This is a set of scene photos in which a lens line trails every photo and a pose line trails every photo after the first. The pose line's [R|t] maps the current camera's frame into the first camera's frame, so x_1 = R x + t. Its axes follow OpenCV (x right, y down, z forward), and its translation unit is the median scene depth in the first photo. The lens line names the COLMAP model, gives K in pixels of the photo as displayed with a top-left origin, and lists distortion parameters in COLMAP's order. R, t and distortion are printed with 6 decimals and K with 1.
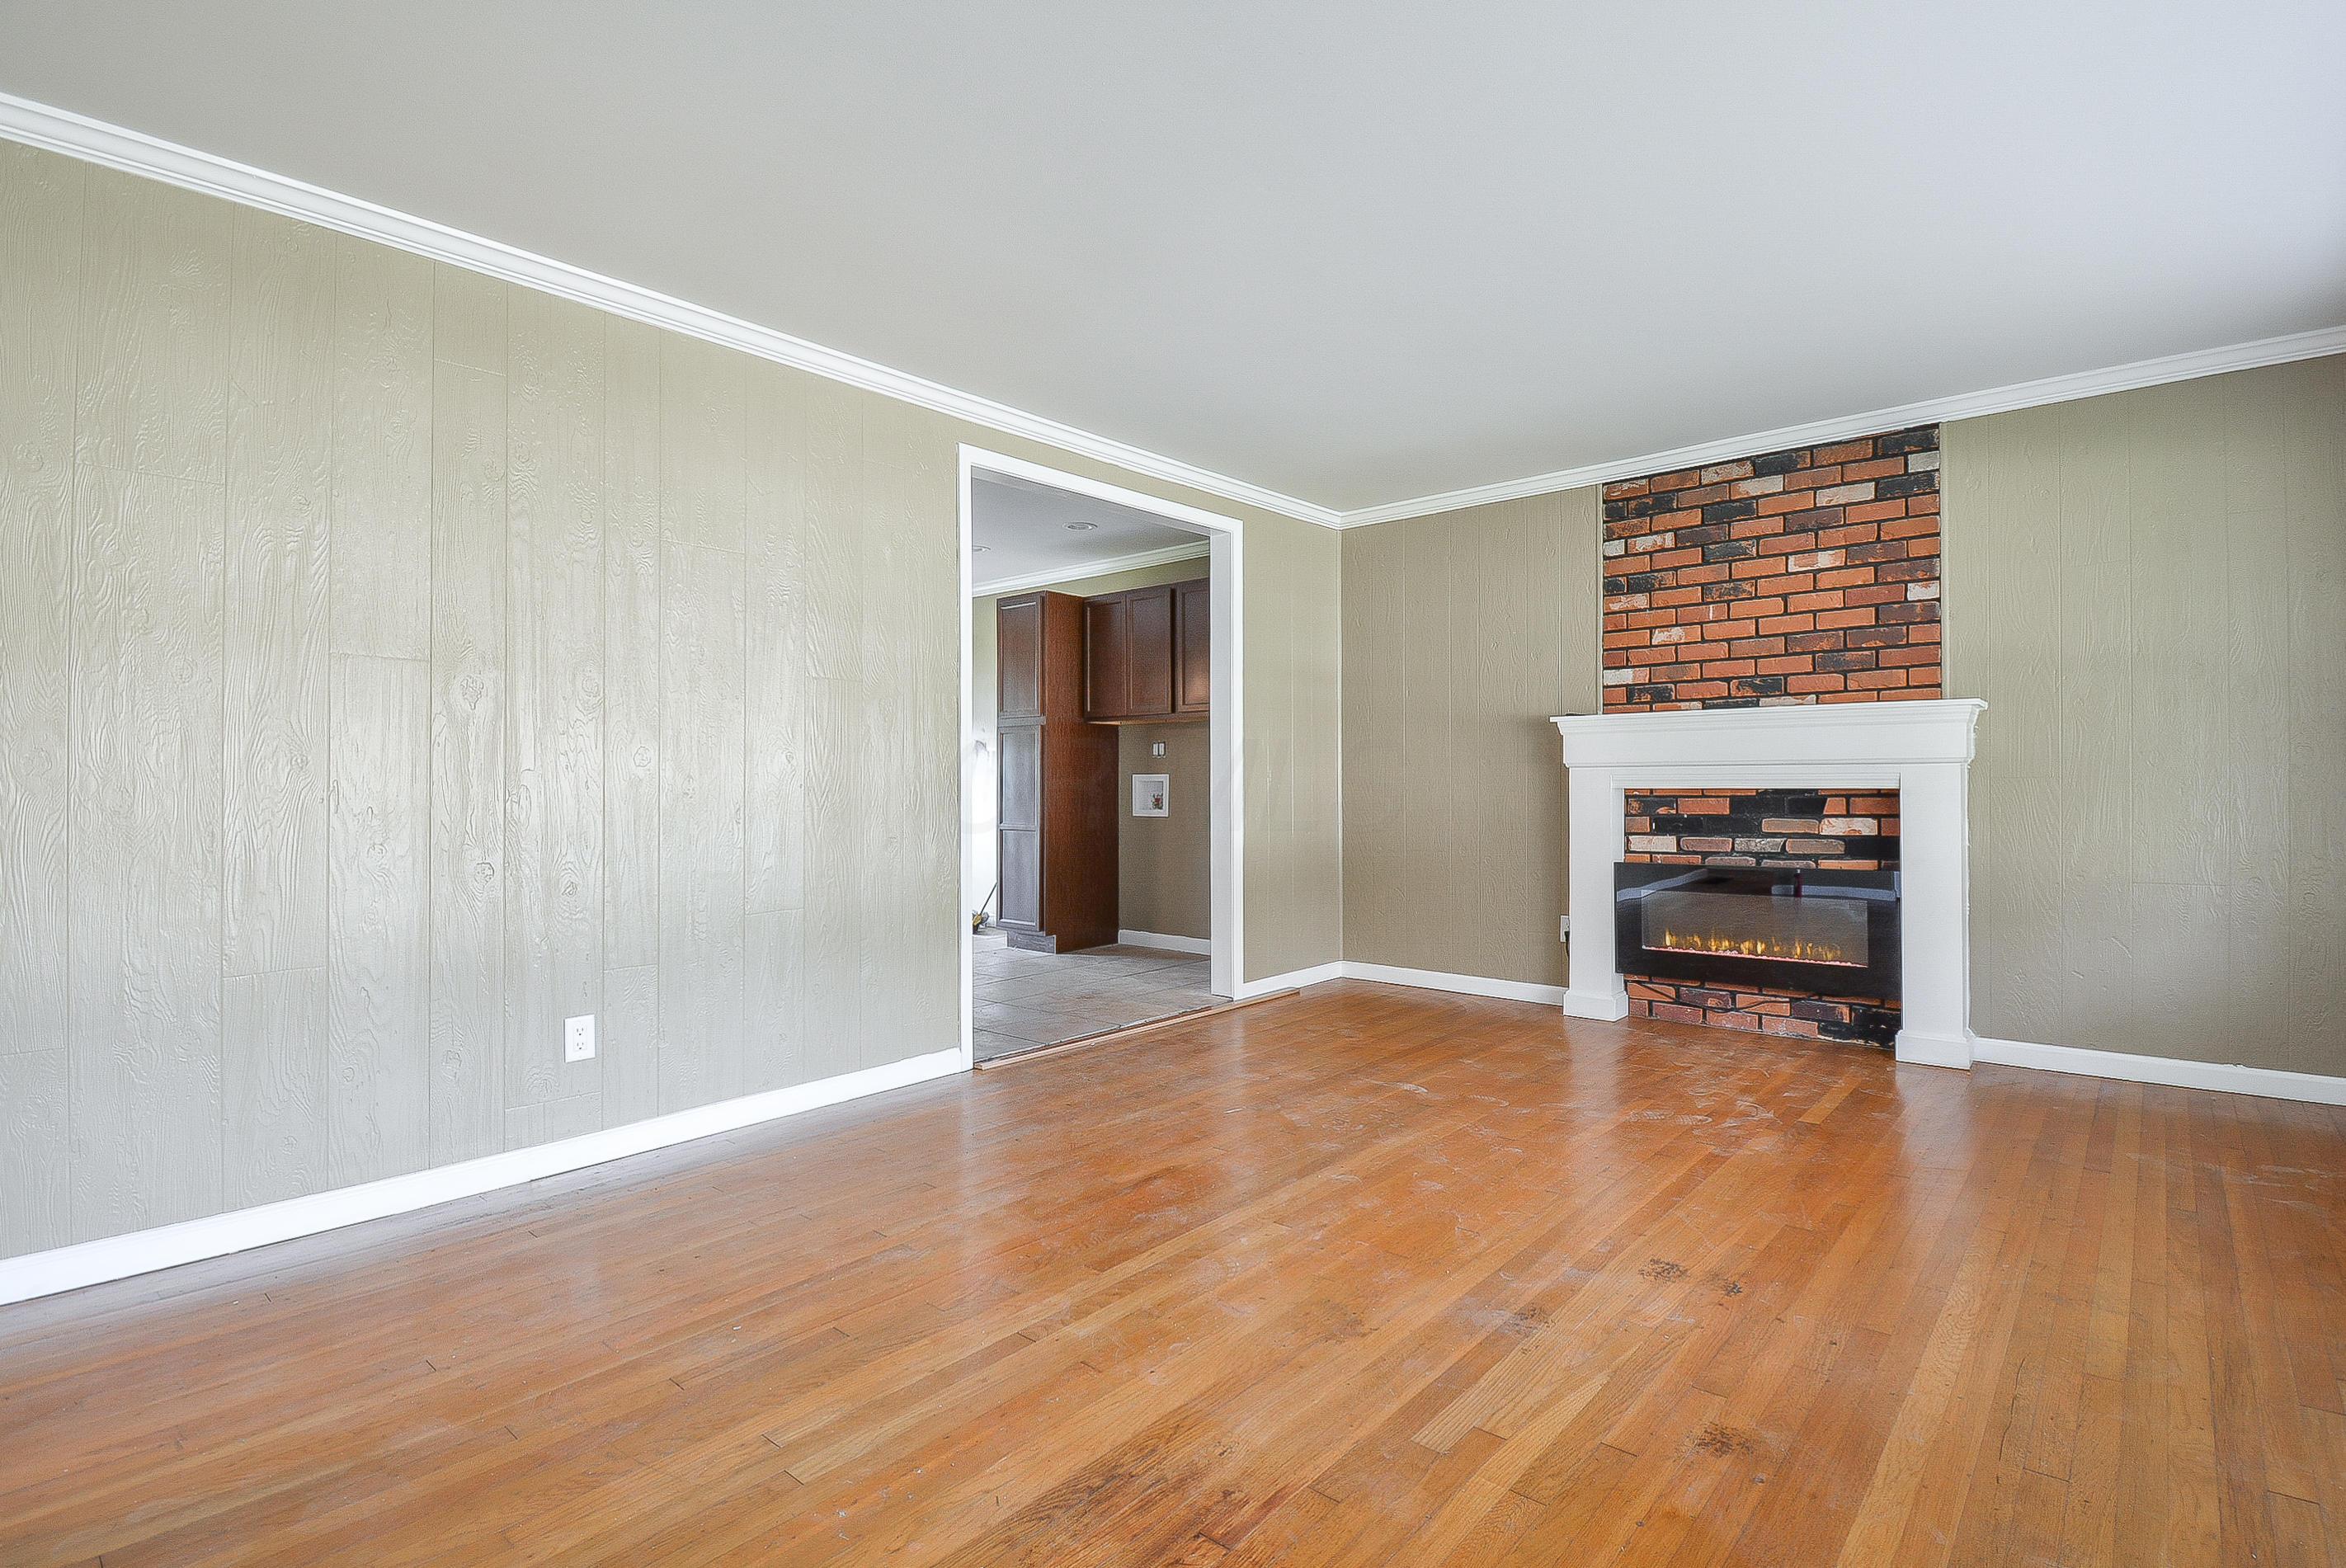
lens RADIAL K [[1068.8, 0, 1195.1], [0, 1068.8, 792.2], [0, 0, 1]] dist [-0.010046, -0.004500]
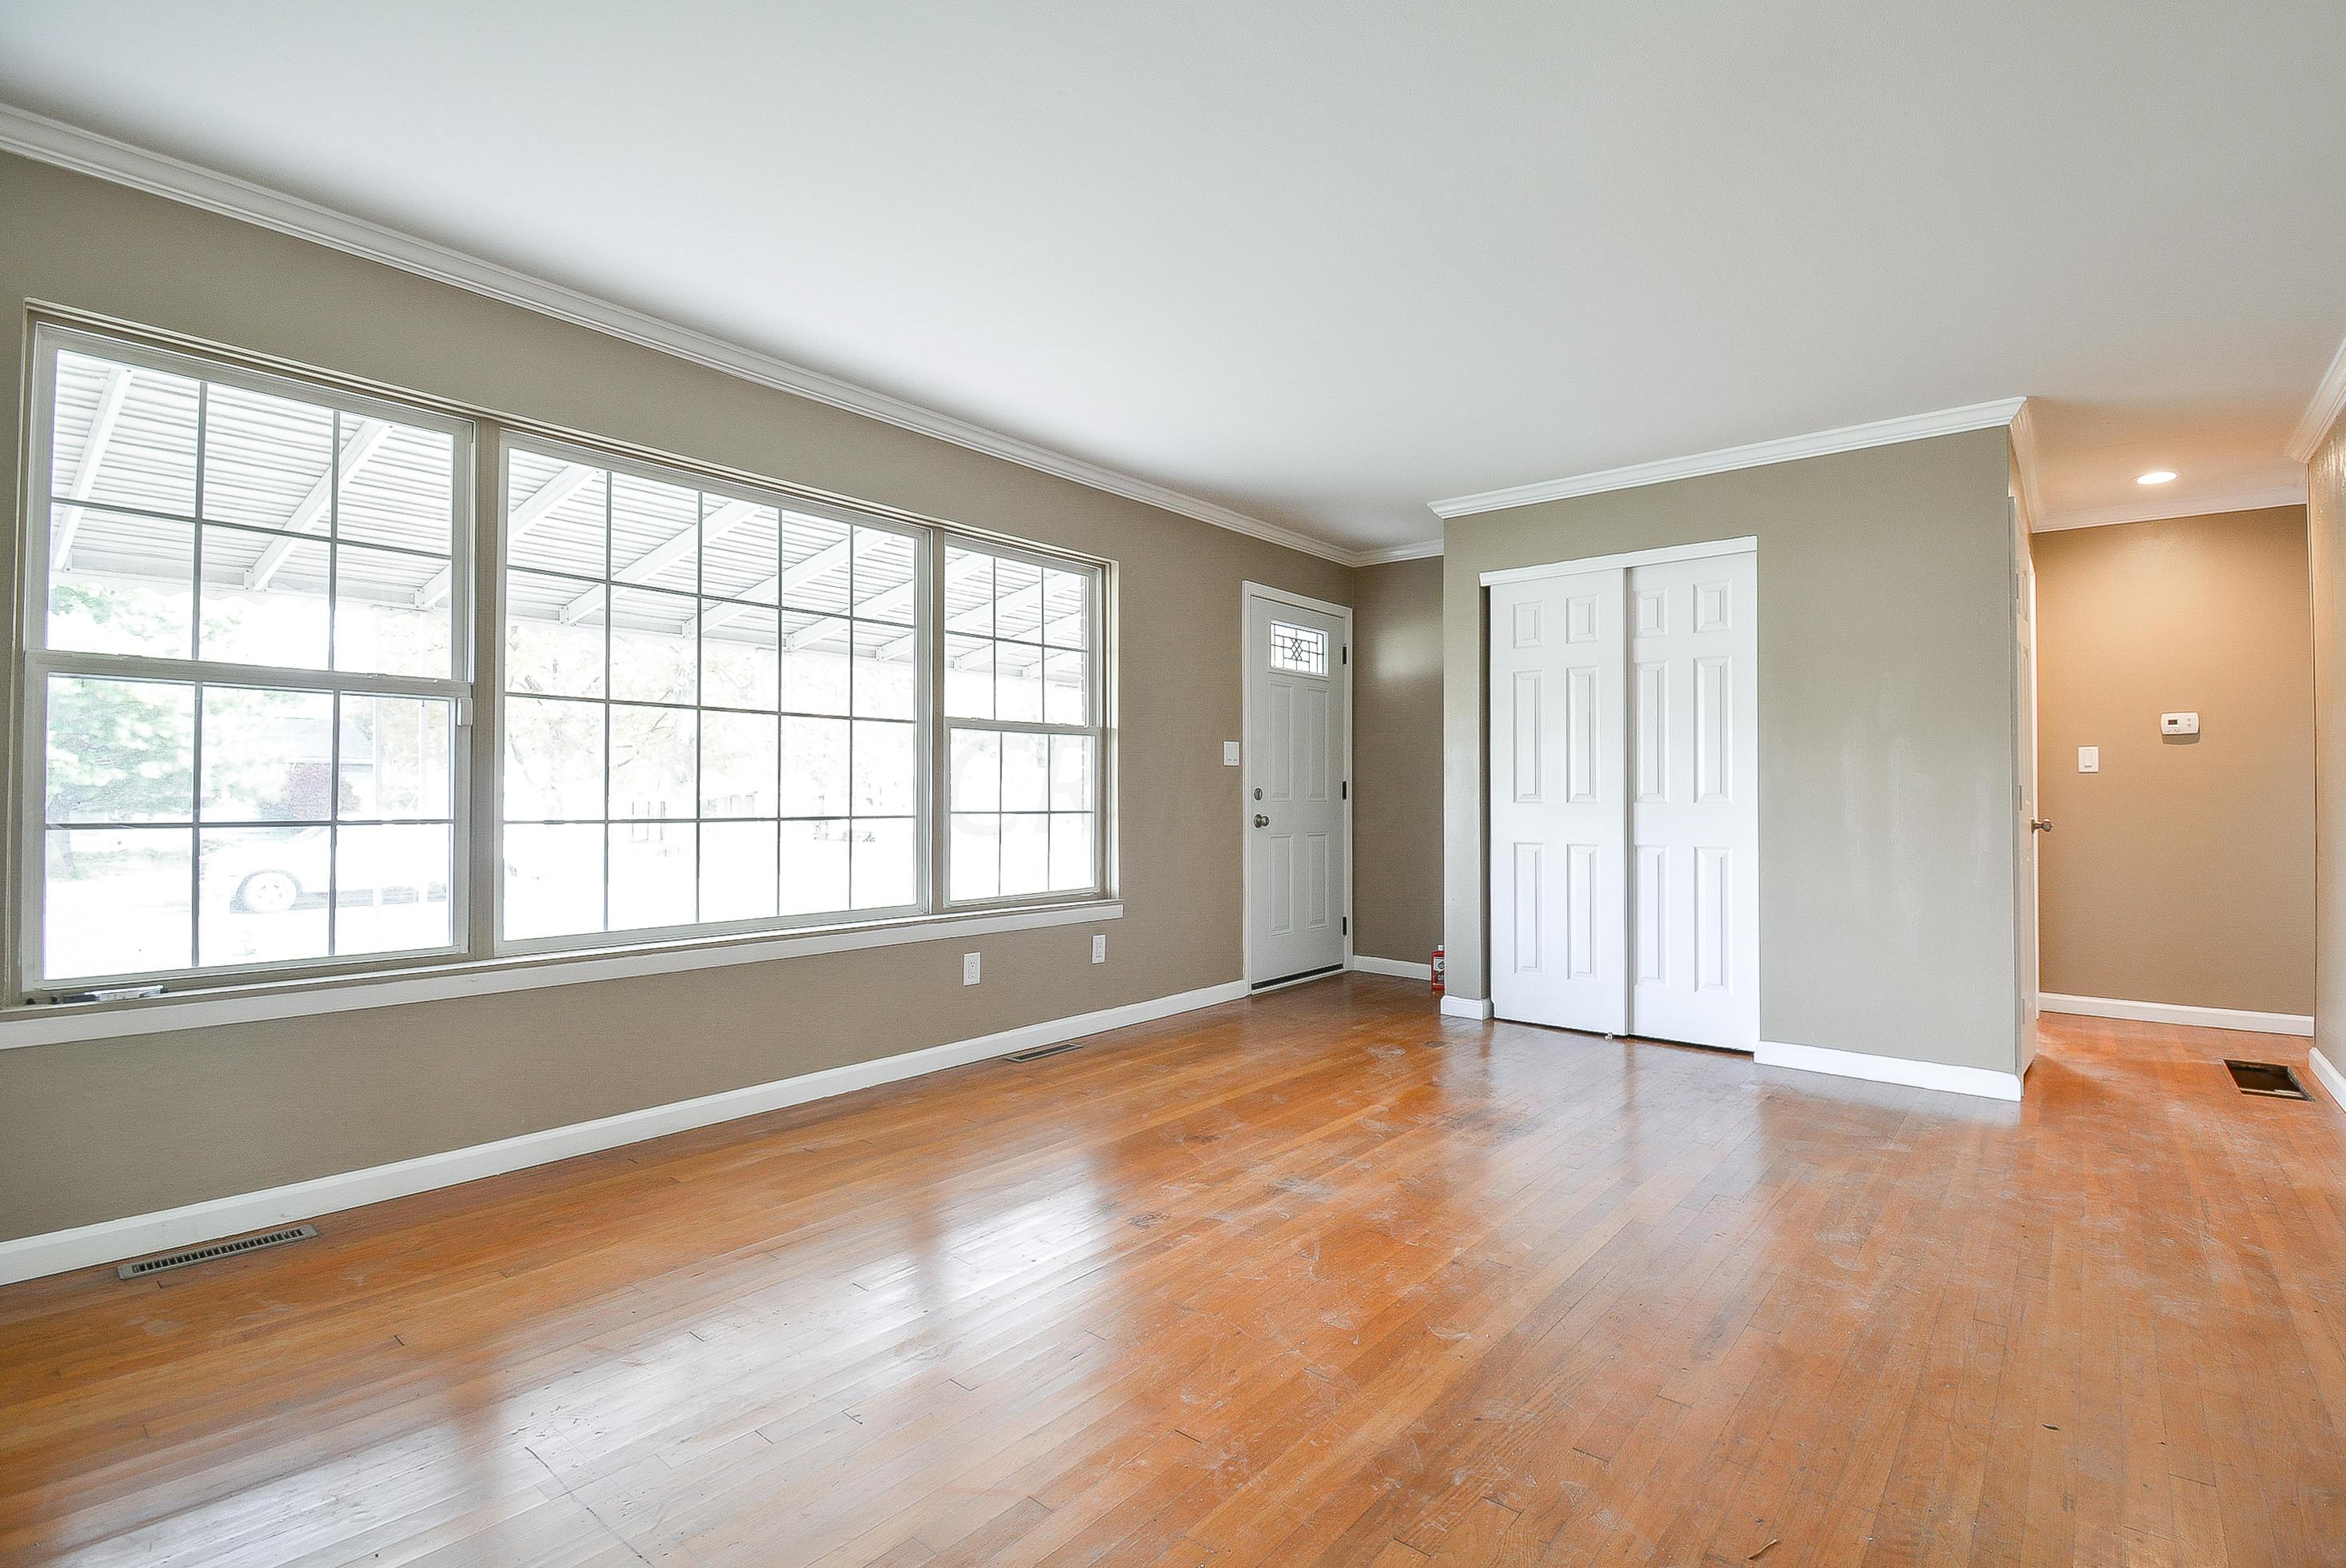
lens RADIAL K [[1068.8, 0, 1171.6], [0, 1068.8, 786.2], [0, 0, 1]] dist [-0.010046, -0.004500]
pose [[-0.999965, 0.000429, -0.008390, 0.213278], [0.000544, 0.999907, -0.013654, -0.001624], [0.008383, -0.013658, -0.999872, 1.092657]]
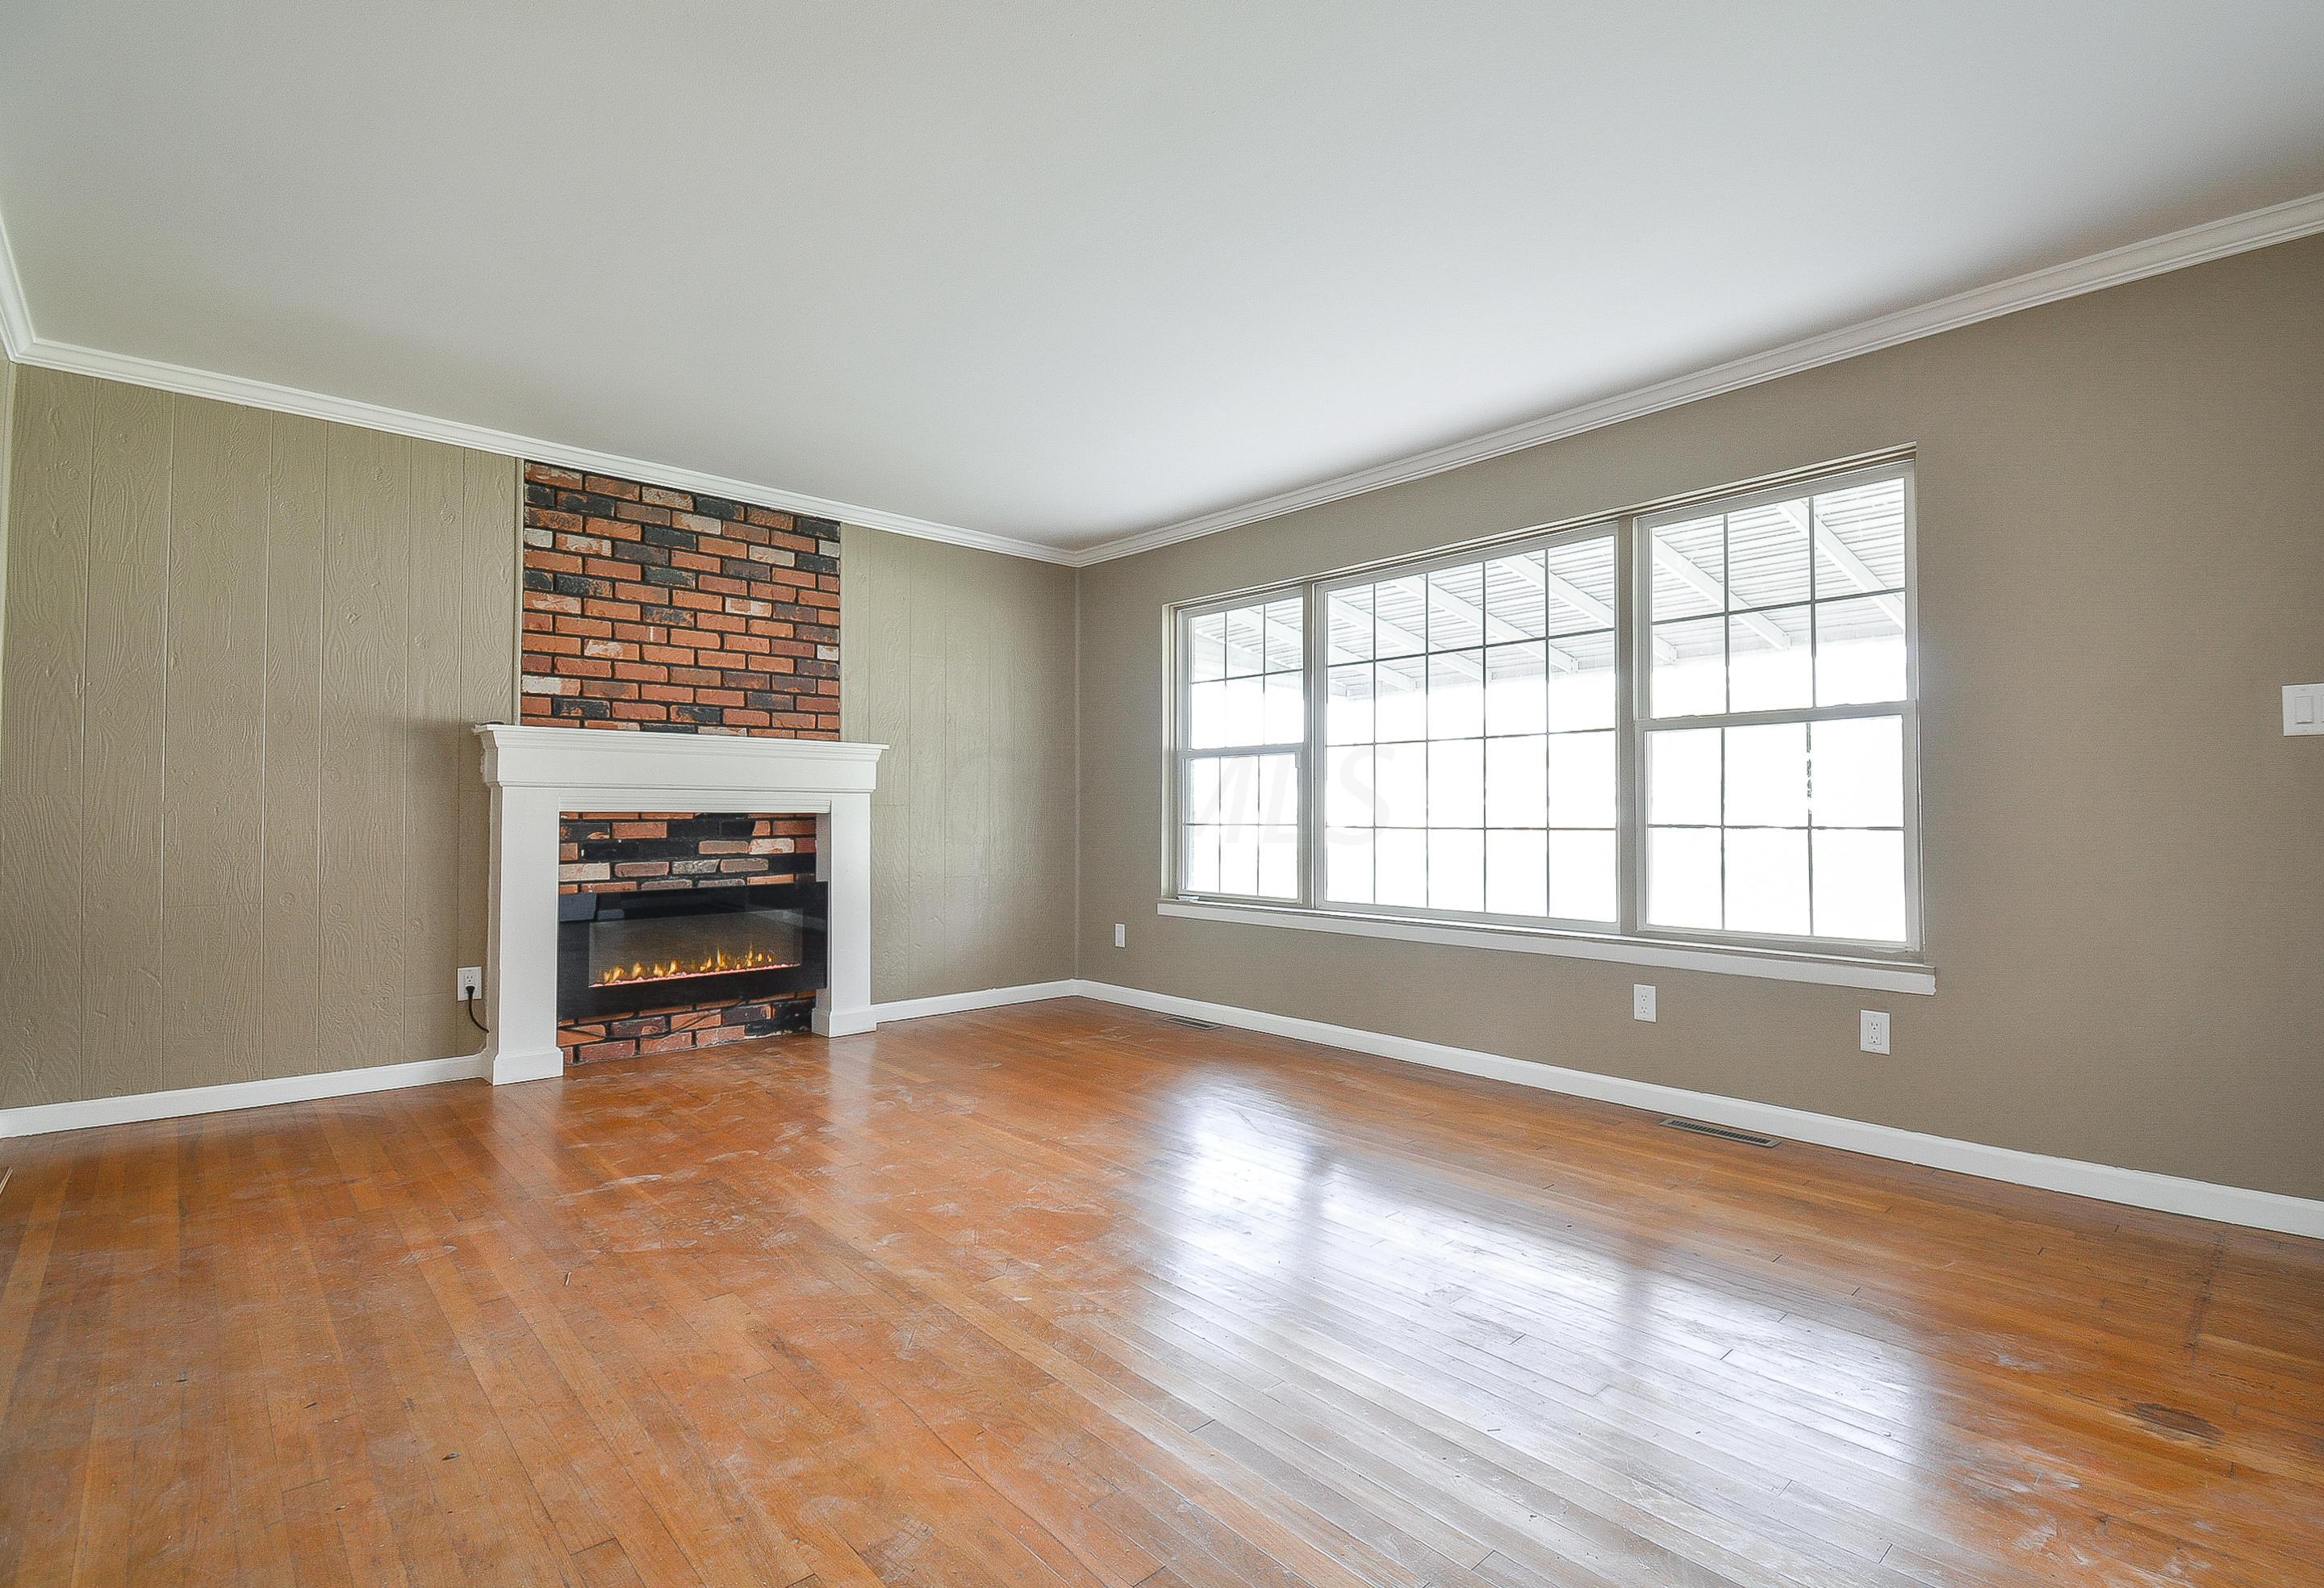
lens RADIAL K [[1062.0, 0, 1232.8], [0, 1062.0, 793.7], [0, 0, 1]] dist [-0.010312, 0.000307]
pose [[0.093950, 0.022043, 0.995333, -0.466277], [0.001254, 0.999751, -0.022259, 0.001812], [-0.995576, 0.003339, 0.093899, 0.394428]]
